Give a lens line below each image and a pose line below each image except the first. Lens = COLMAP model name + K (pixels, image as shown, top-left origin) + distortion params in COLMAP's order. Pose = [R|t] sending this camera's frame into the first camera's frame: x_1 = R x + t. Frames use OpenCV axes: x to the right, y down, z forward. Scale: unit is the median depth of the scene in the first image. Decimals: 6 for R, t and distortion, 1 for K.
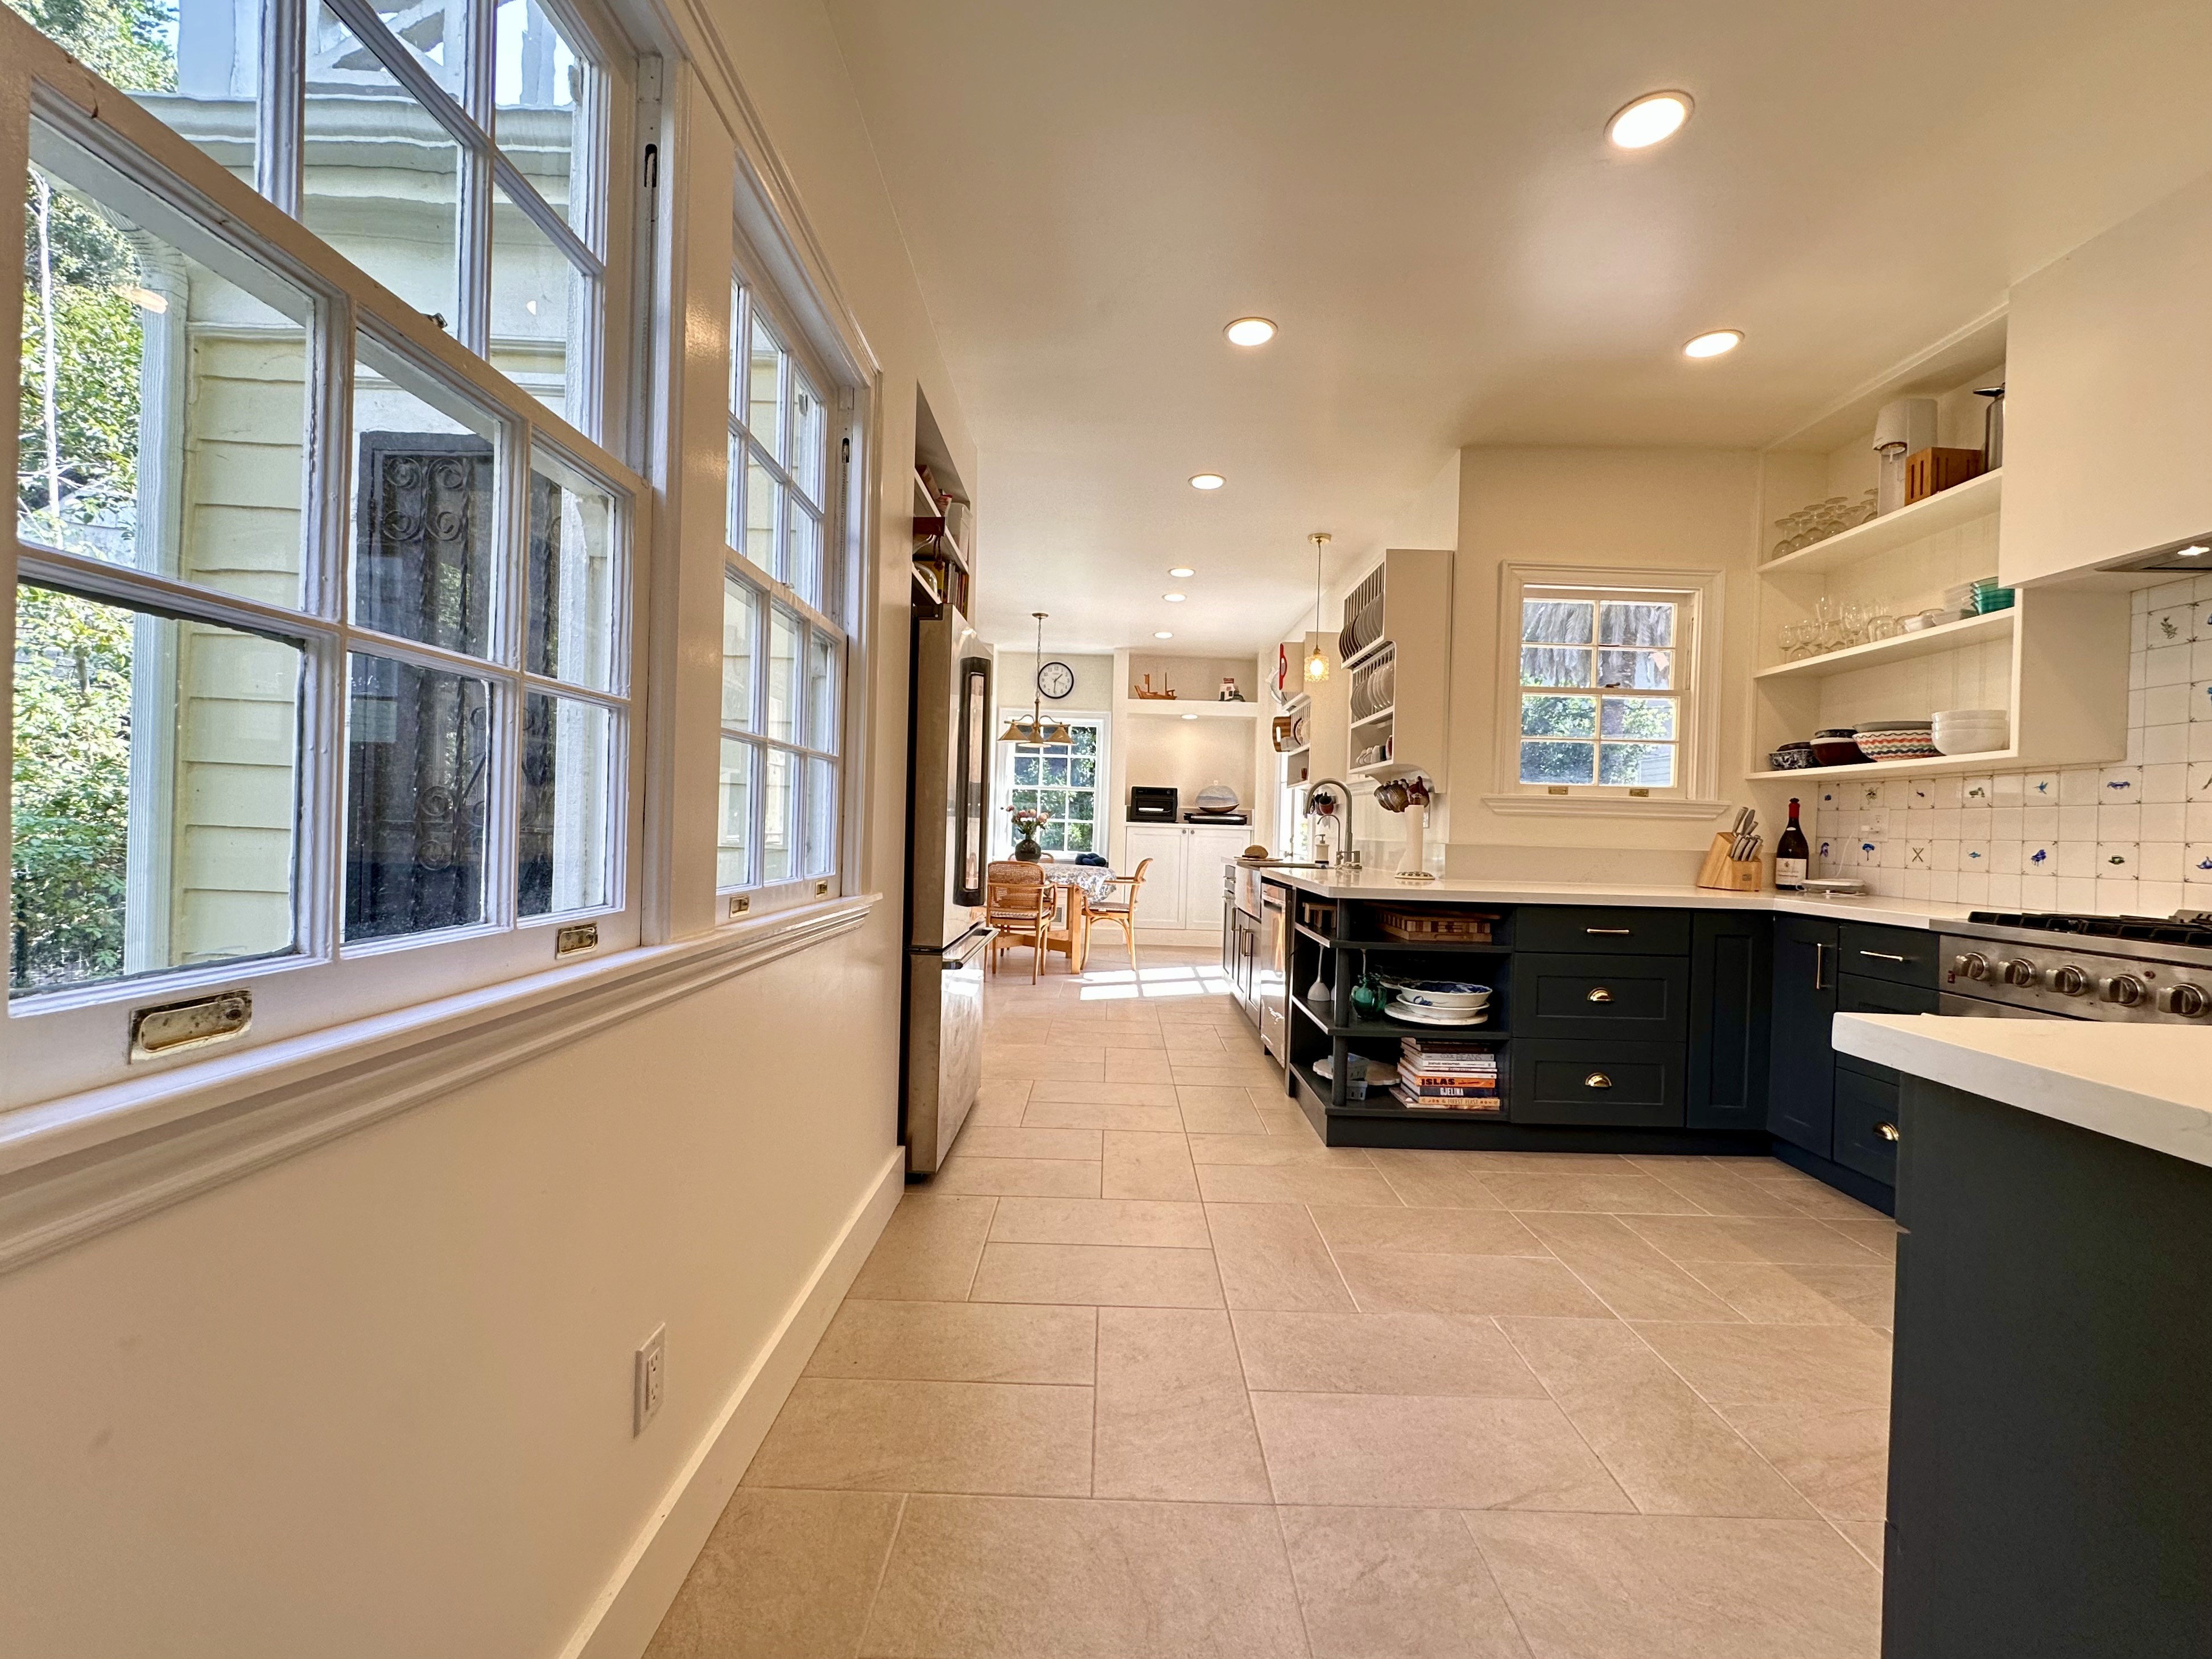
lens RADIAL K [[880.3, 0, 1120.1], [0, 880.3, 829.9], [0, 0, 1]] dist [-0.002107, 0.000141]
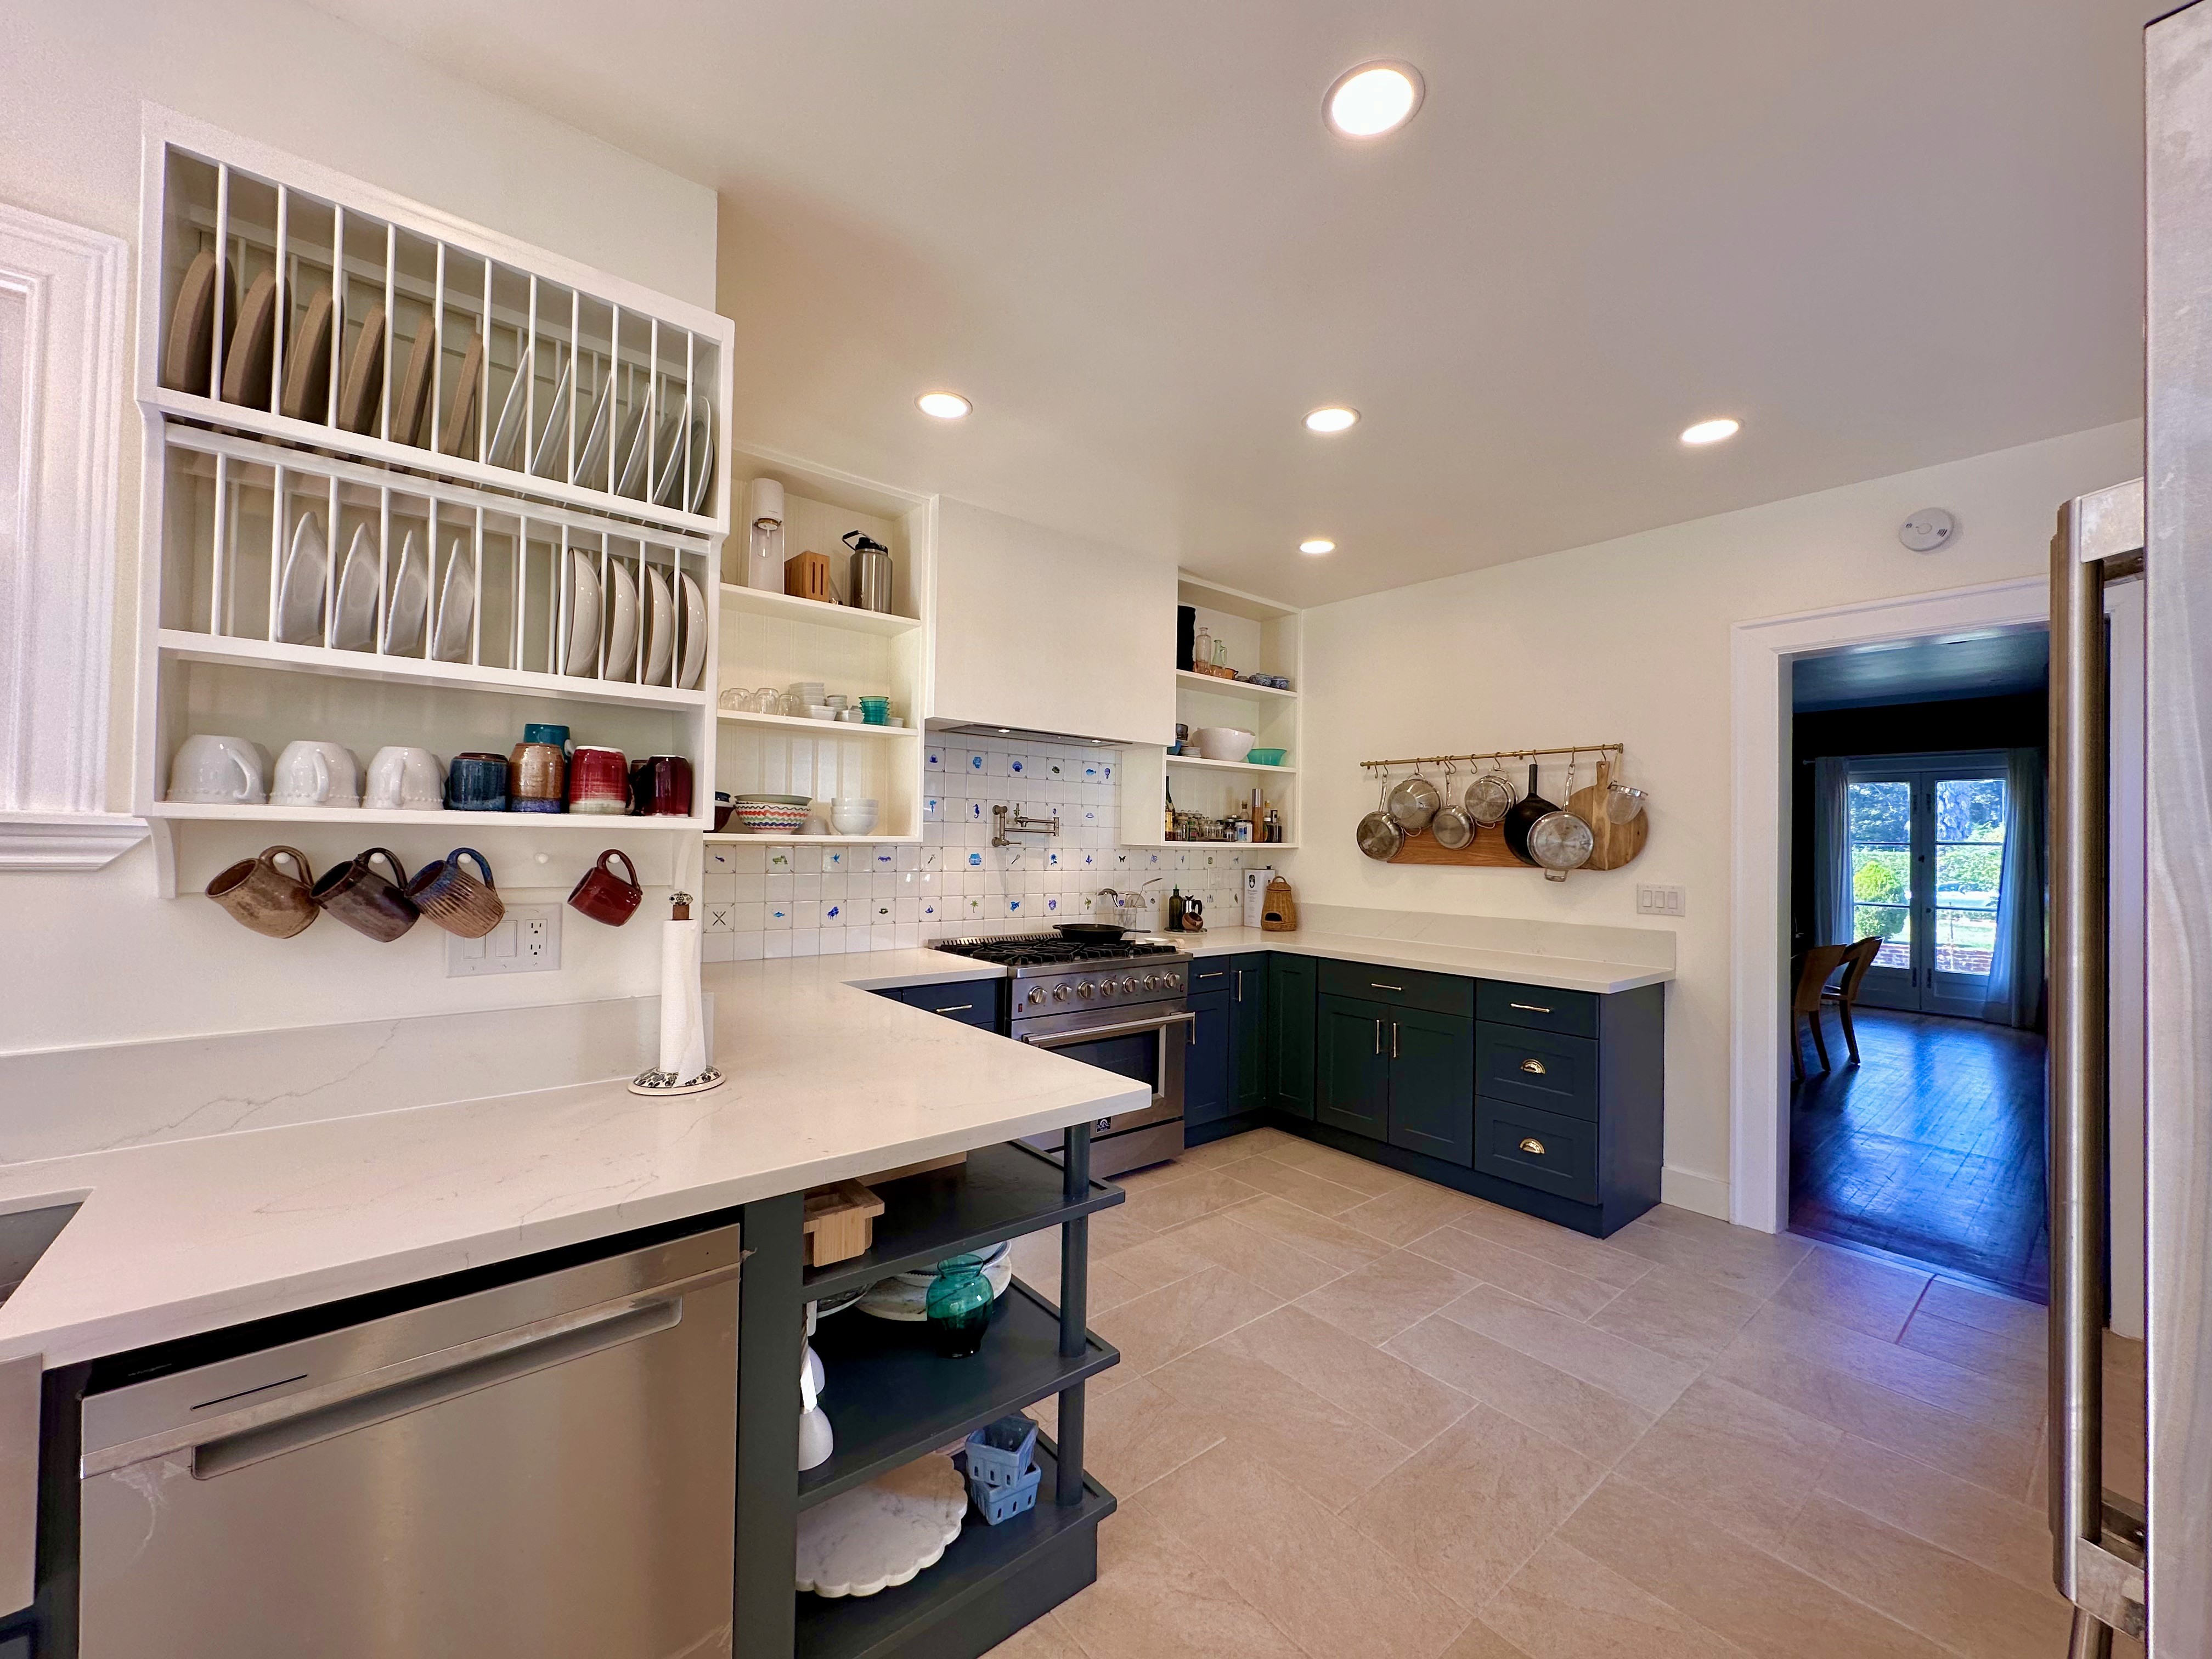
lens RADIAL K [[880.3, 0, 1104.0], [0, 880.3, 828.7], [0, 0, 1]] dist [-0.002107, 0.000141]
pose [[-0.624419, -0.022751, 0.780758, -0.219552], [-0.029156, 0.999558, 0.005809, -0.124210], [-0.780545, -0.019136, -0.624806, 1.692415]]
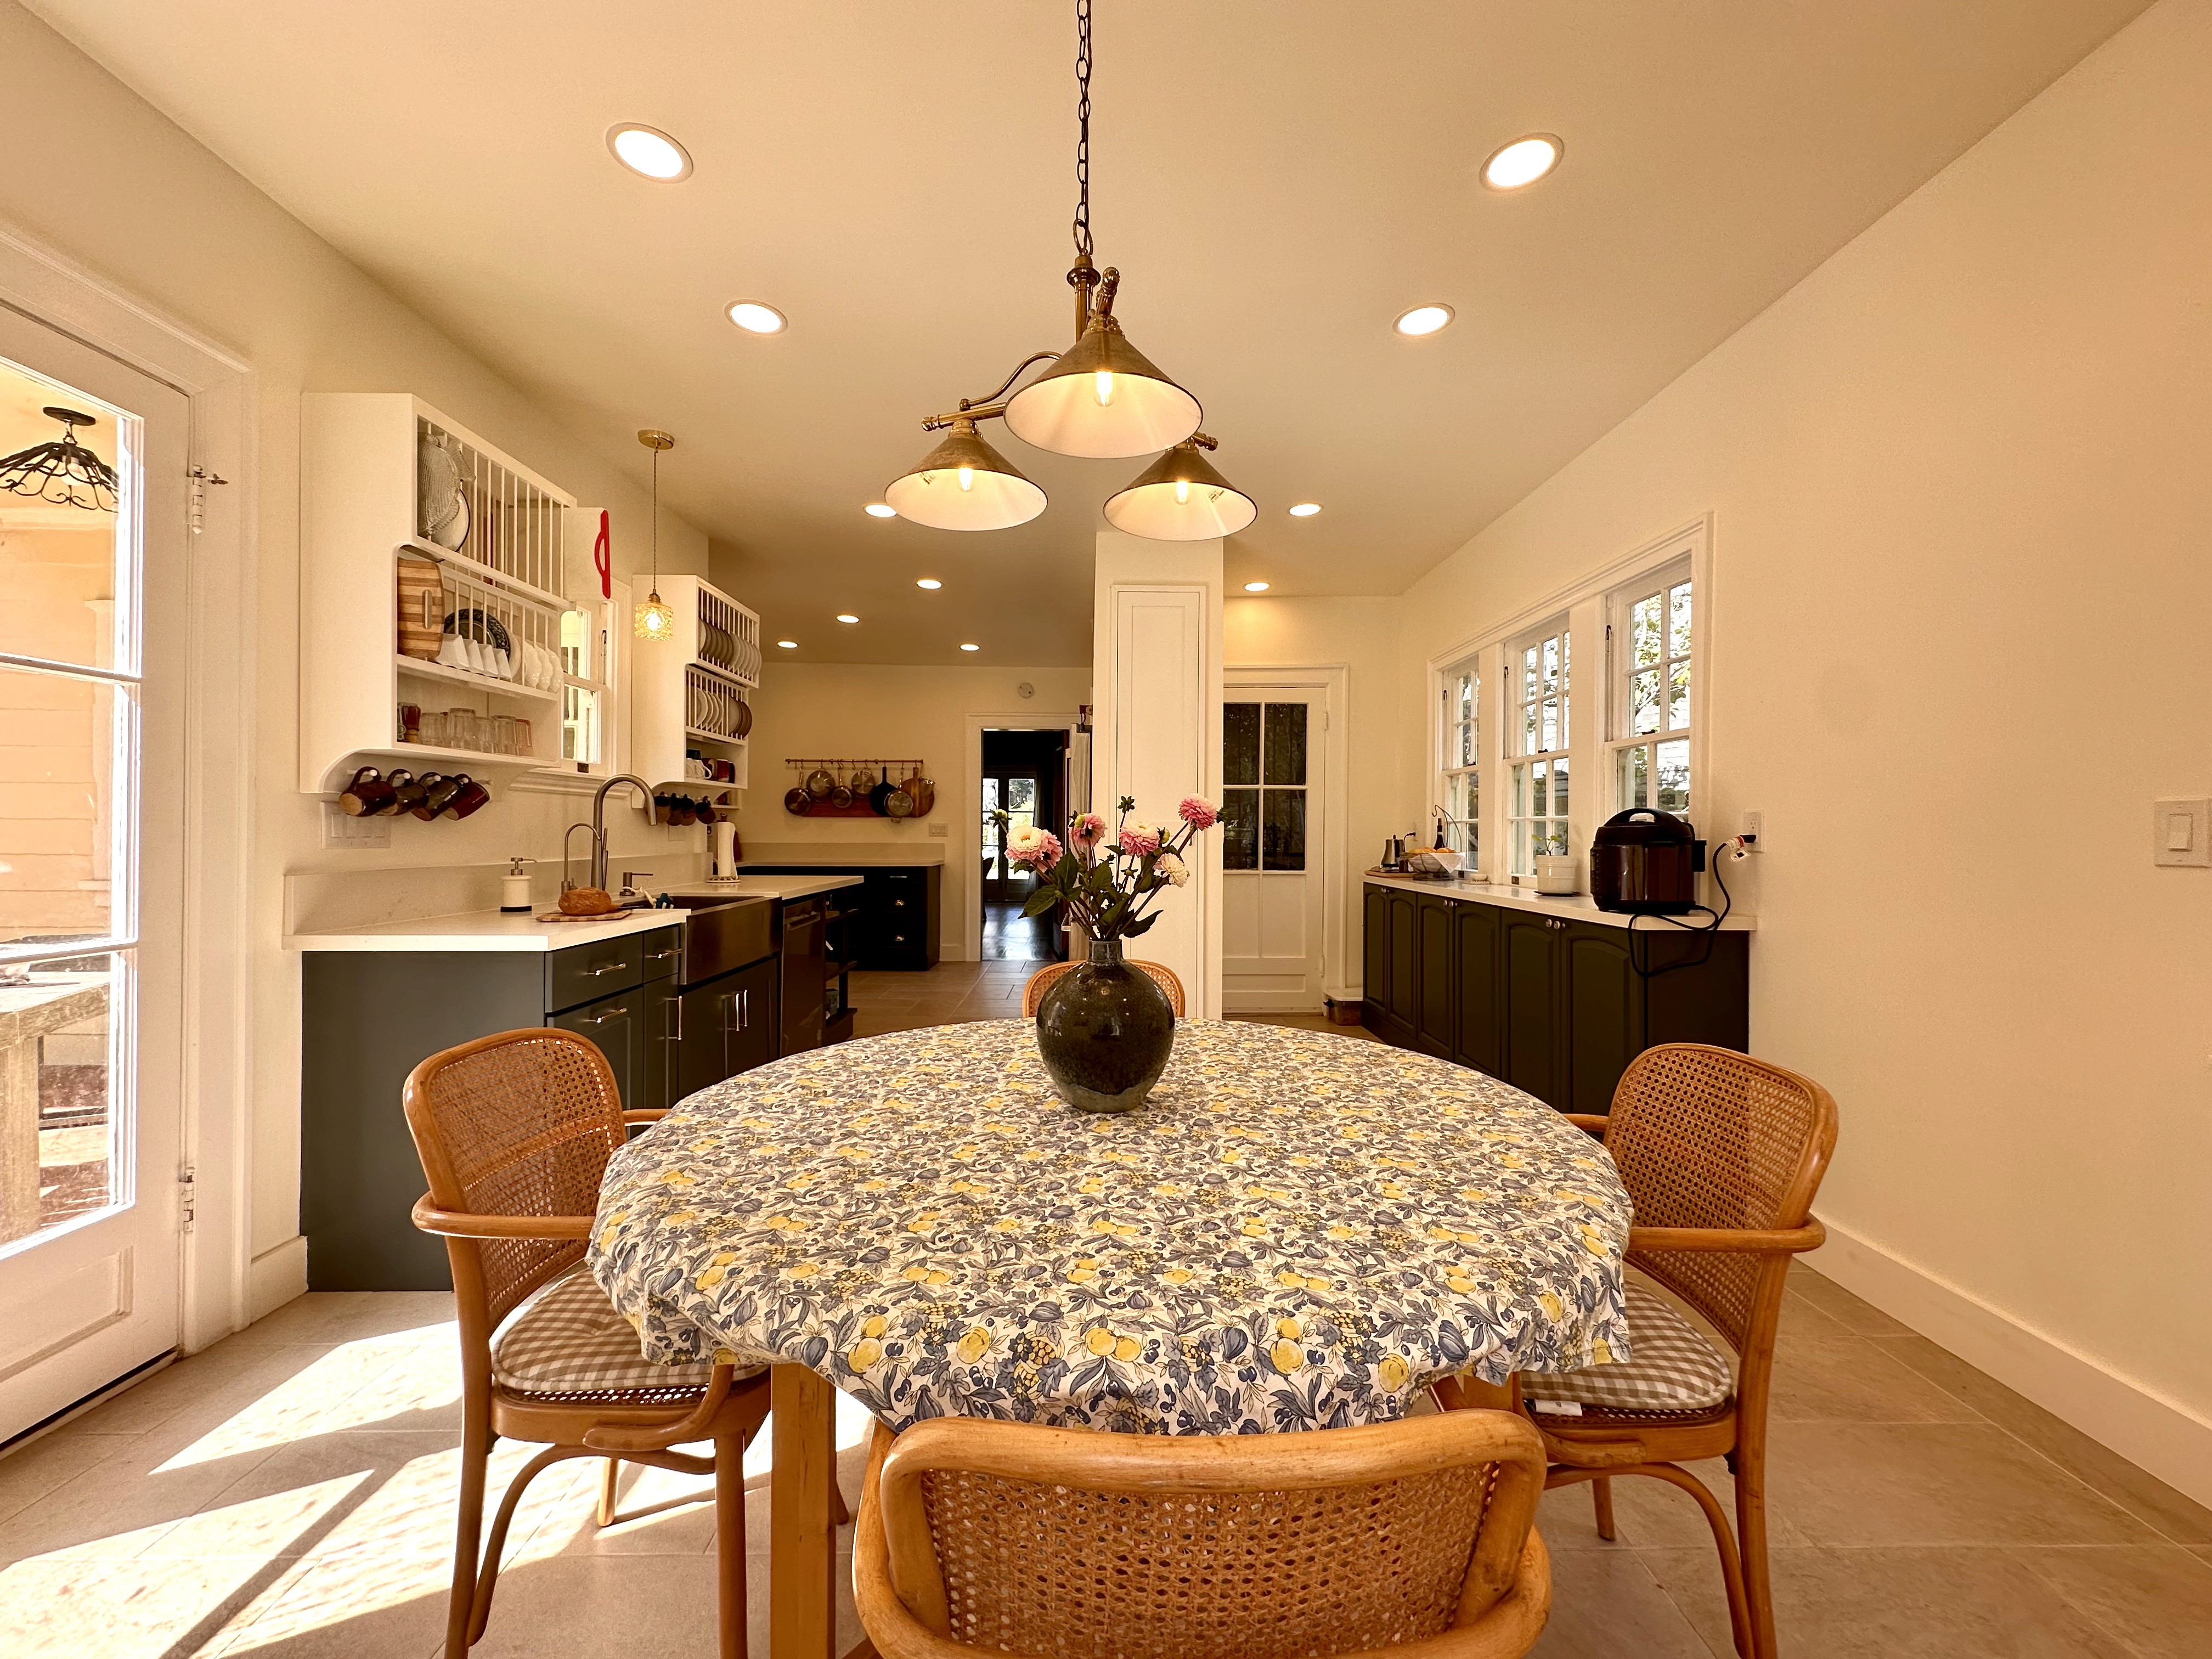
lens RADIAL K [[880.3, 0, 1109.4], [0, 880.3, 831.1], [0, 0, 1]] dist [-0.002107, 0.000141]
pose [[-0.999567, -0.029118, -0.004142, -0.290537], [-0.029134, 0.999568, 0.003822, -0.051749], [0.004029, 0.003941, -0.999984, 3.382043]]
